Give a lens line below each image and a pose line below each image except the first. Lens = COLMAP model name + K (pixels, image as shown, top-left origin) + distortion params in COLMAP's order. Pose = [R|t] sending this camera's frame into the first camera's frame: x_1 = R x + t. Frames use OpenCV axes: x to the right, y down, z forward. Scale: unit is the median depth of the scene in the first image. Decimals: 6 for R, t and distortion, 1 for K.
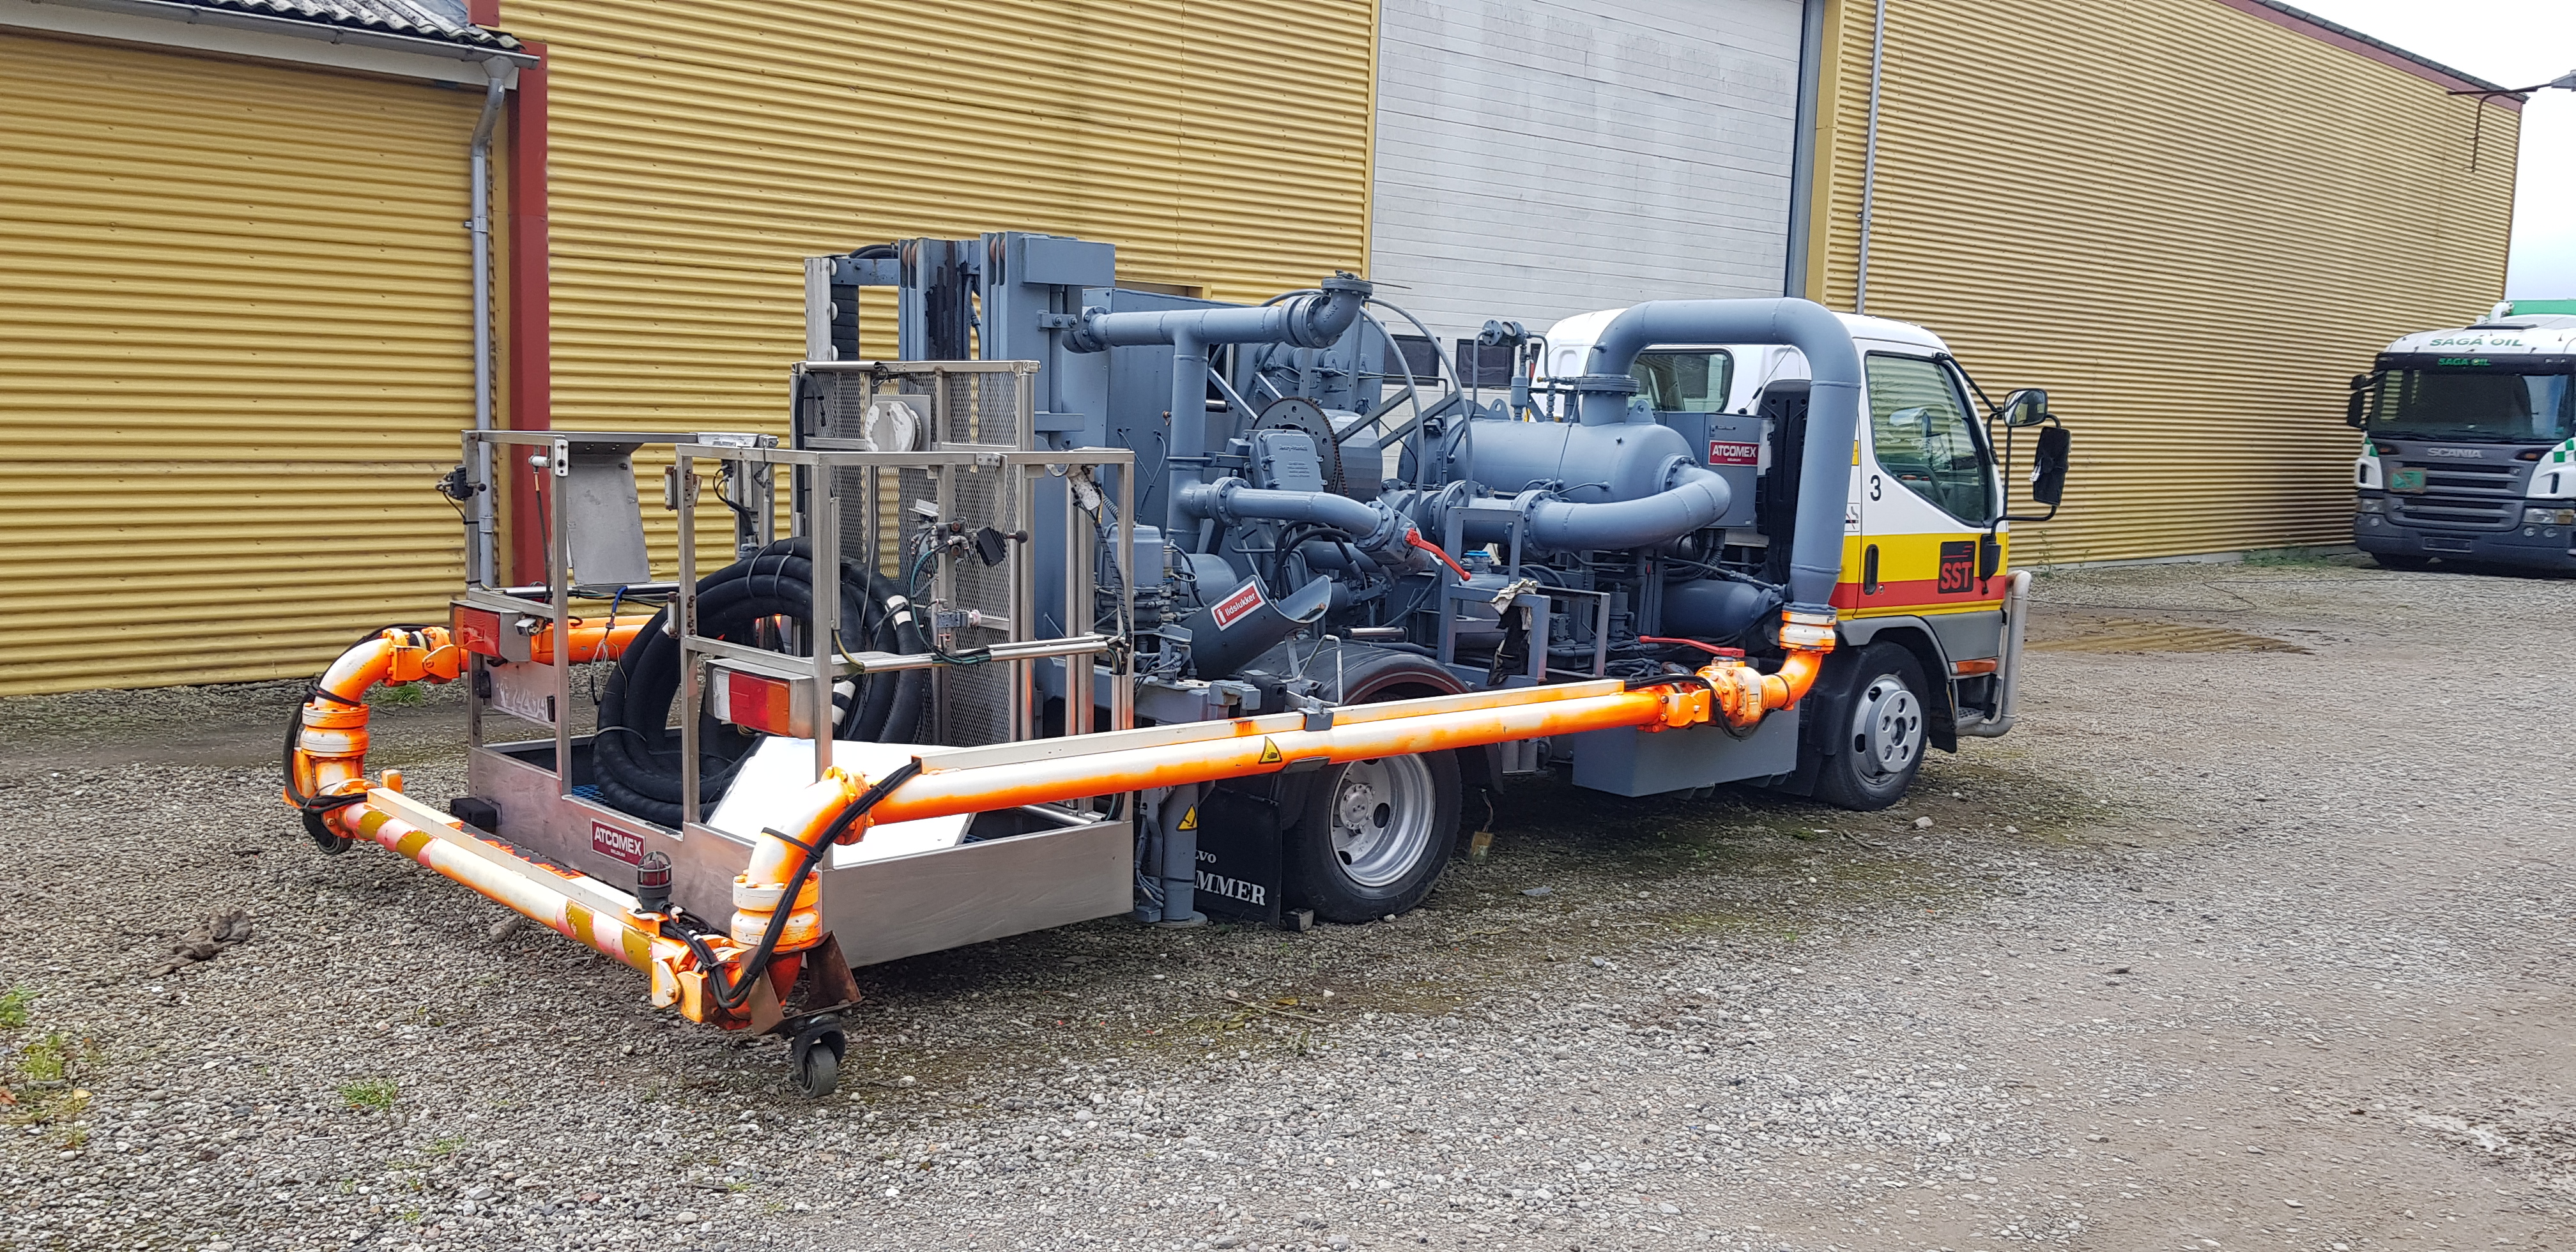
lens RADIAL K [[1999.0, 0, 1288.0], [0, 1999.0, 626.0], [0, 0, 1]] dist [0.065821, -0.092936]
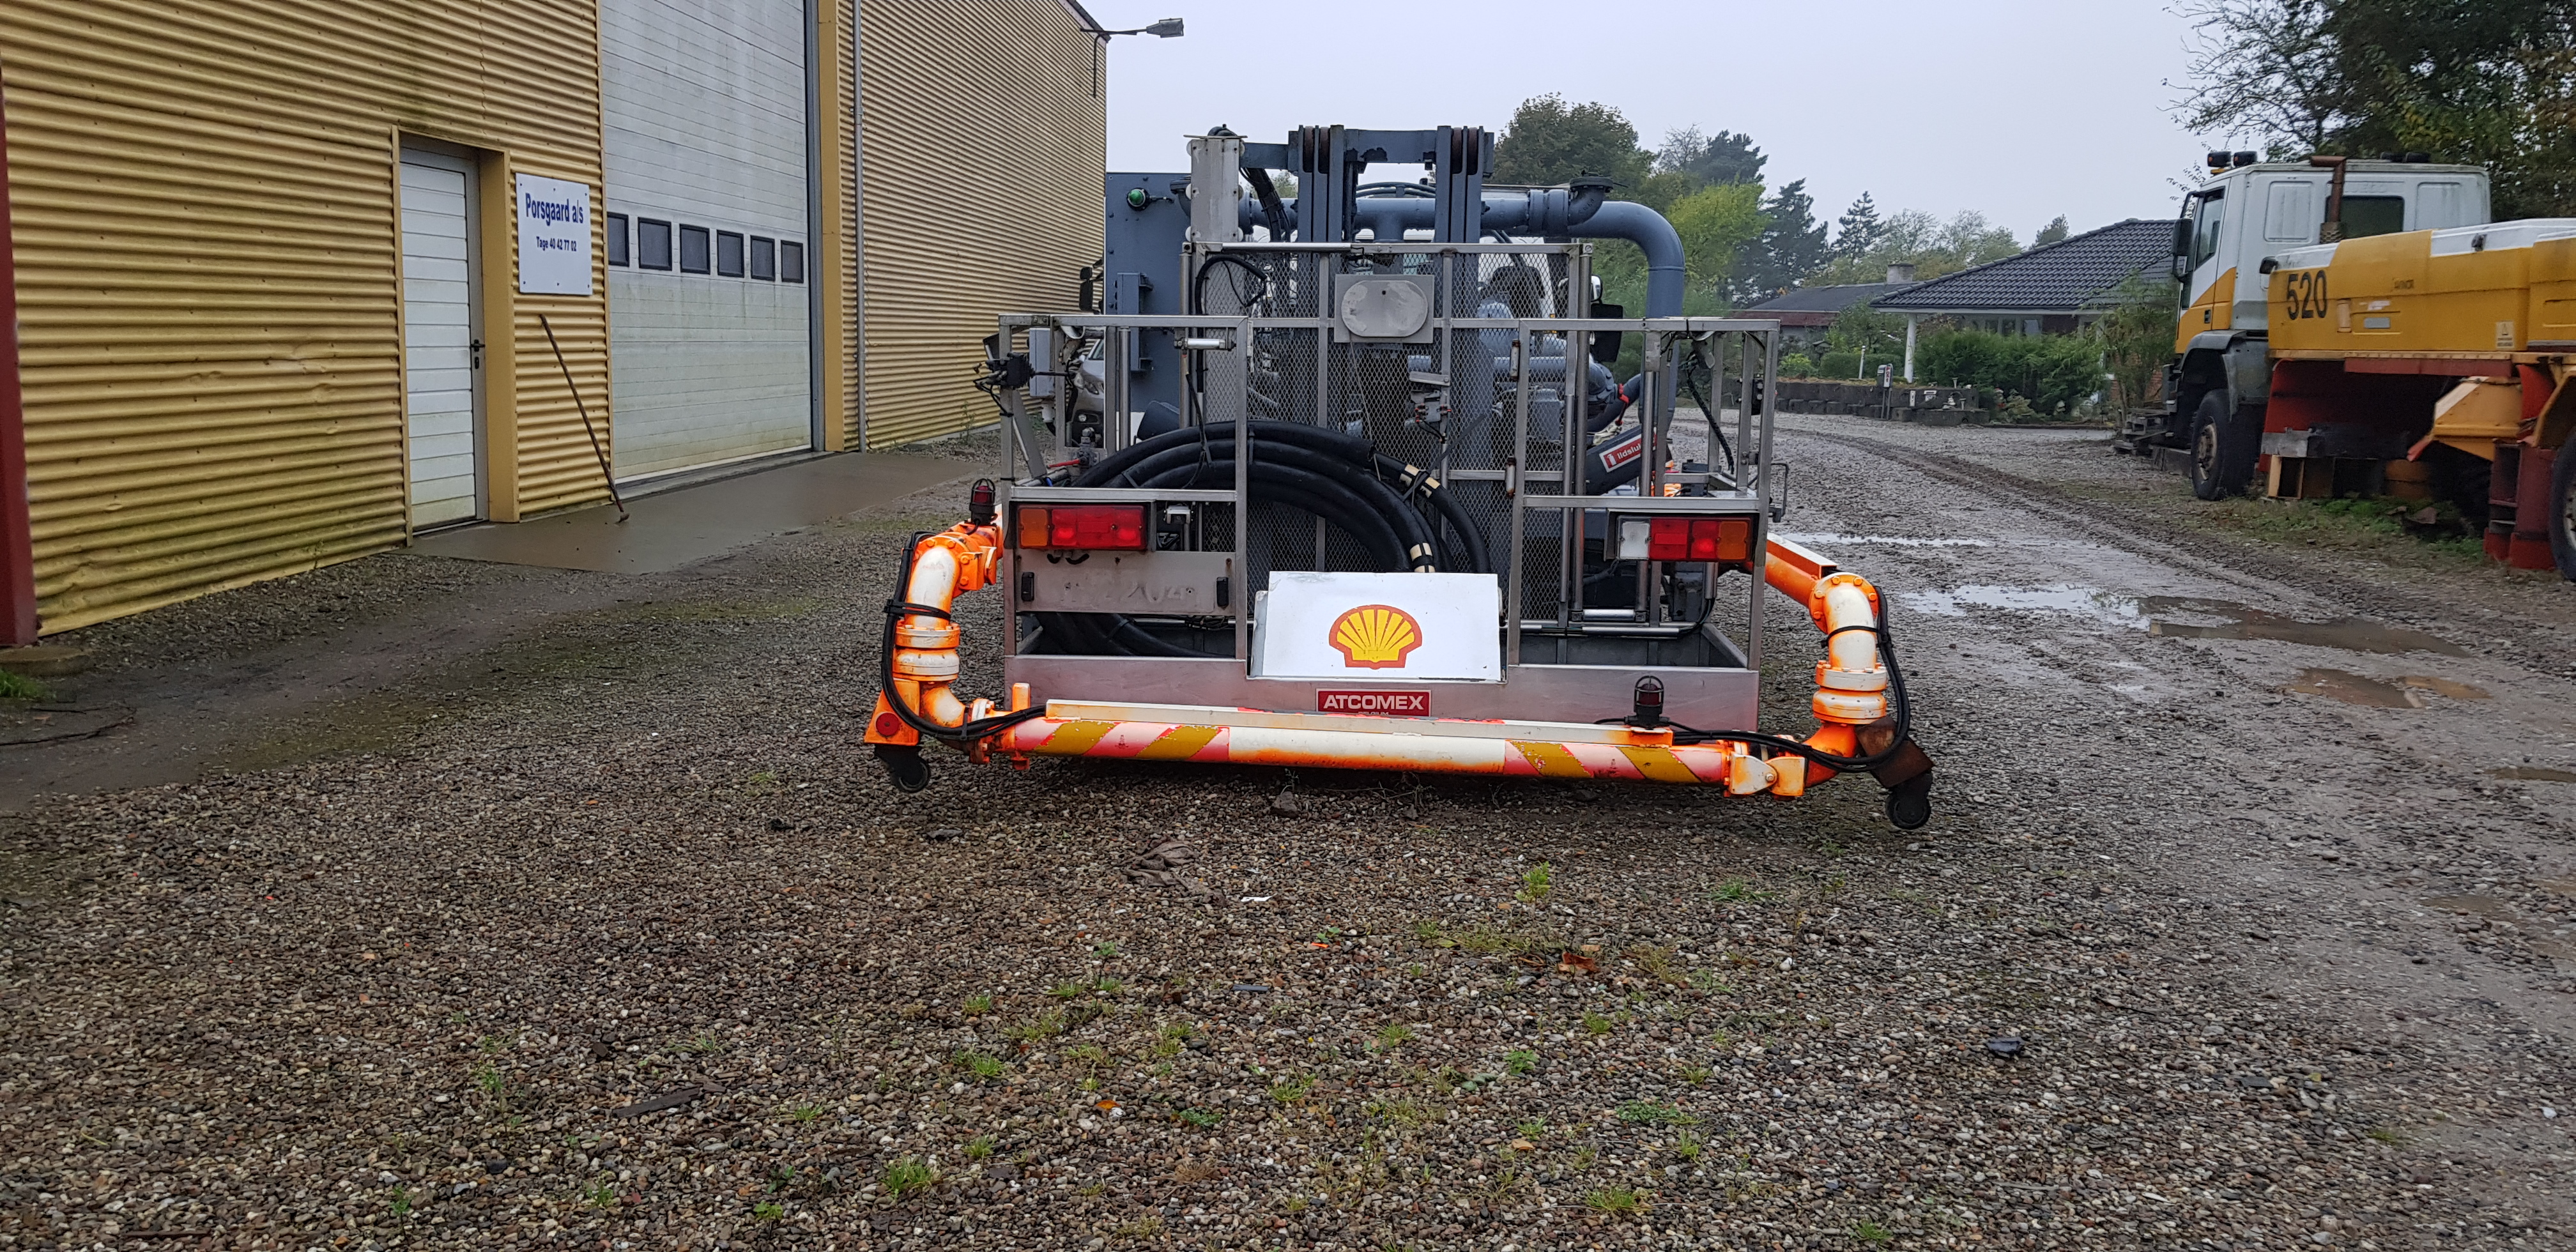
lens RADIAL K [[1999.0, 0, 1288.0], [0, 1999.0, 626.0], [0, 0, 1]] dist [0.065821, -0.092936]
pose [[0.718116, -0.115509, 0.686270, -1.466623], [0.077999, 0.993275, 0.085564, -0.034772], [-0.691538, -0.007916, 0.722296, 0.377015]]
